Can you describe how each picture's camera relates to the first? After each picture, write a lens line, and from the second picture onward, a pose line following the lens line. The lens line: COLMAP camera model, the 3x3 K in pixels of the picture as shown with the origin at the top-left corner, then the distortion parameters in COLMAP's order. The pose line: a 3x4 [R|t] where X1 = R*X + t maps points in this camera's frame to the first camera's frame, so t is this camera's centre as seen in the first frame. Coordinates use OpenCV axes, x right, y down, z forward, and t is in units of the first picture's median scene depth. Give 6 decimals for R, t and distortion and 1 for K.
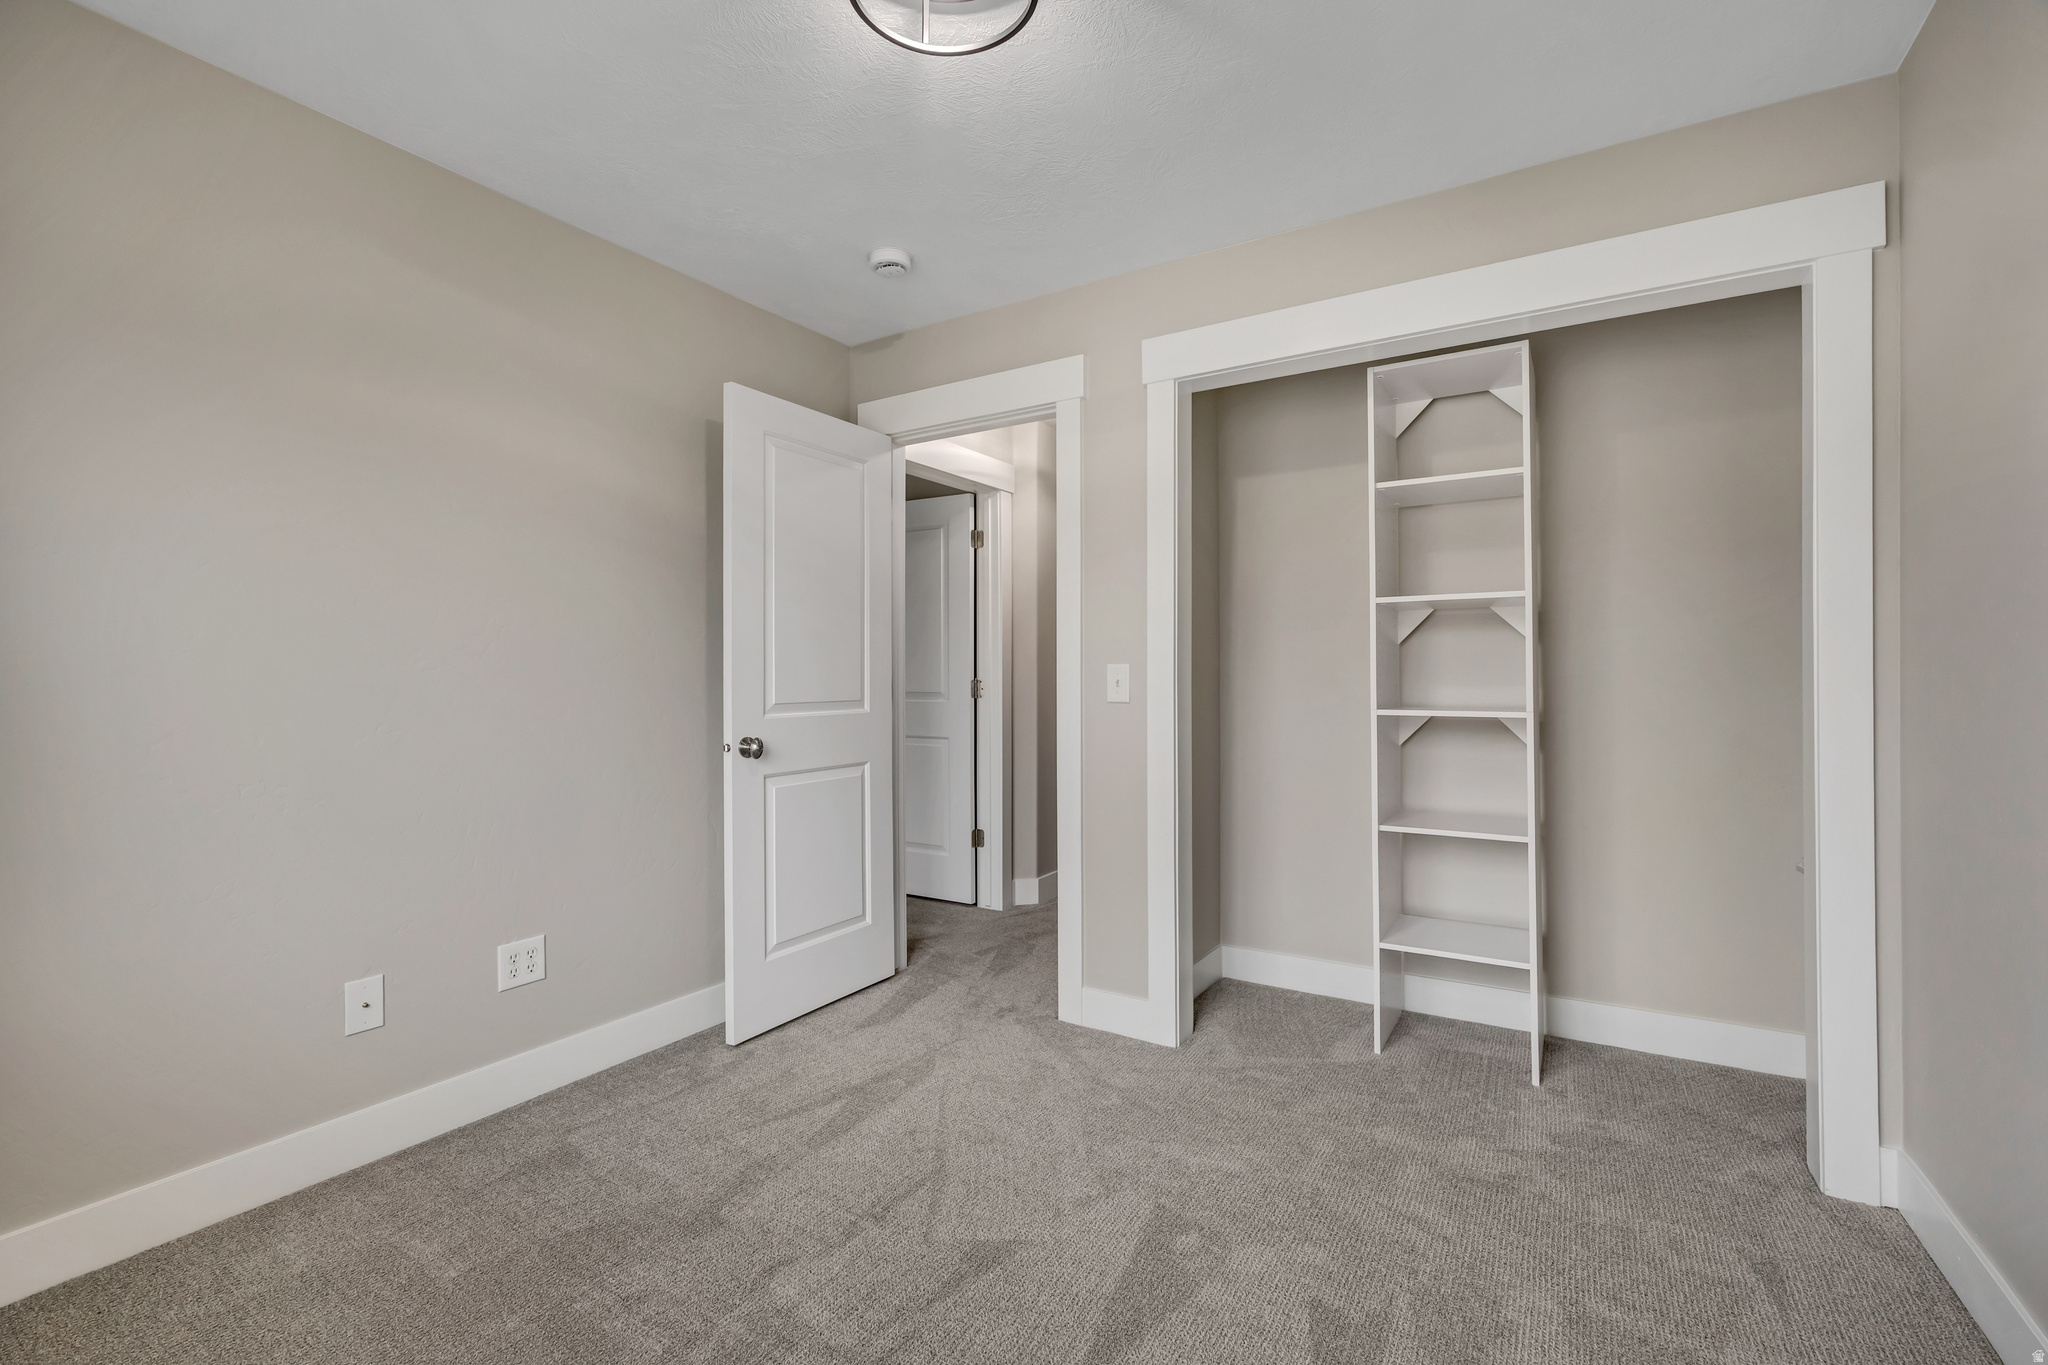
lens RADIAL K [[889.8, 0, 1022.6], [0, 889.8, 671.5], [0, 0, 1]] dist [-0.013932, 0.000014]
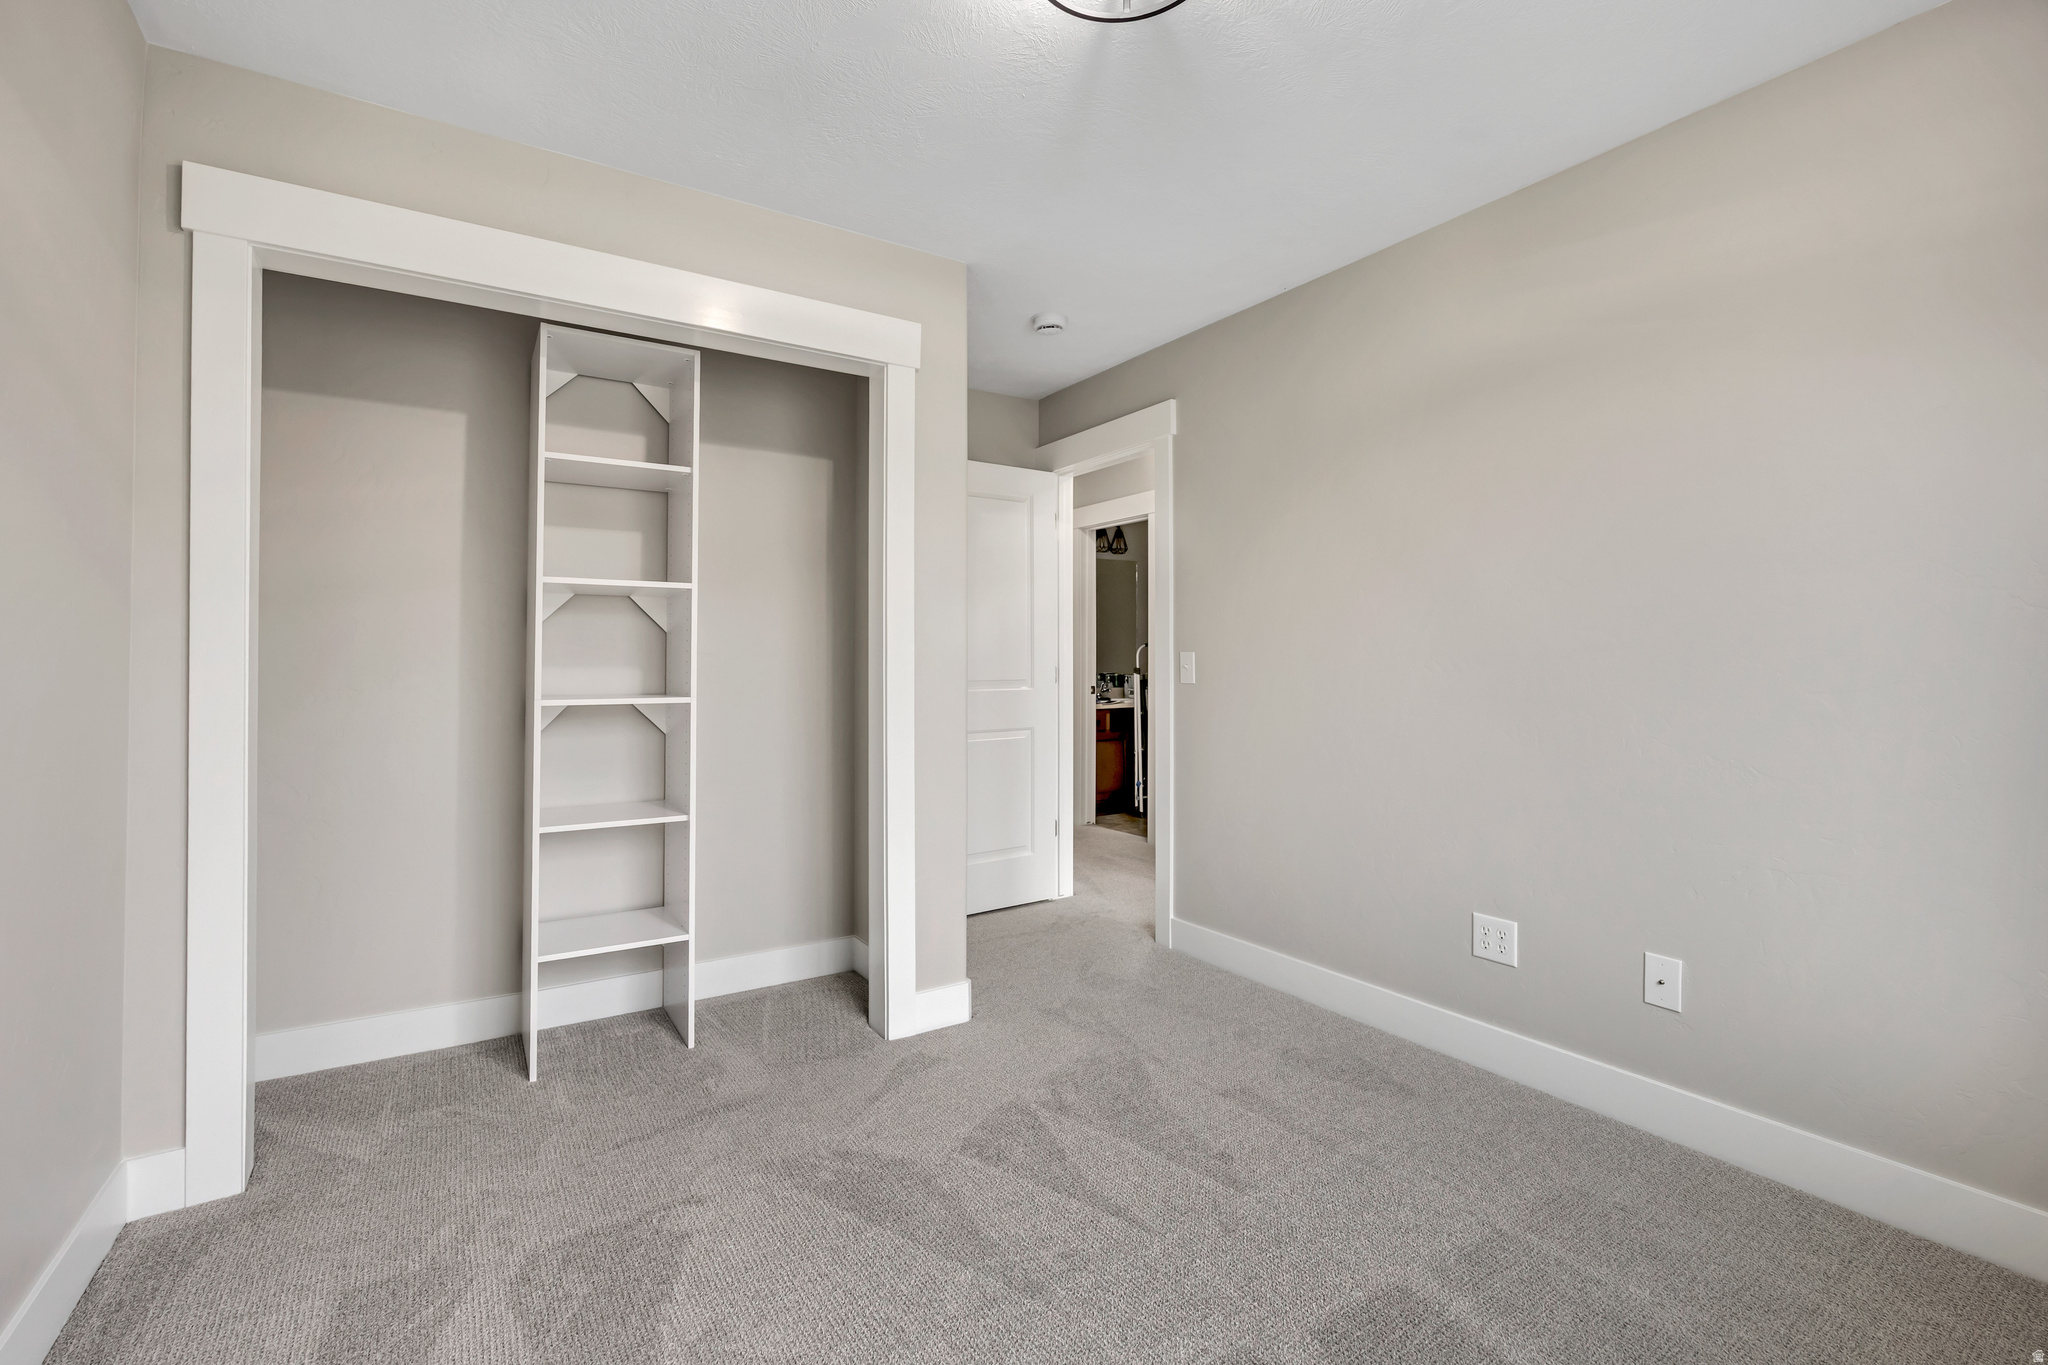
lens RADIAL K [[923.8, 0, 1021.9], [0, 923.8, 634.6], [0, 0, 1]] dist [-0.000118, 0.000359]
pose [[0.468477, 0.025293, 0.883114, -0.195168], [-0.002834, 0.999628, -0.027127, 0.000271], [-0.883471, 0.010205, 0.468374, 0.110424]]
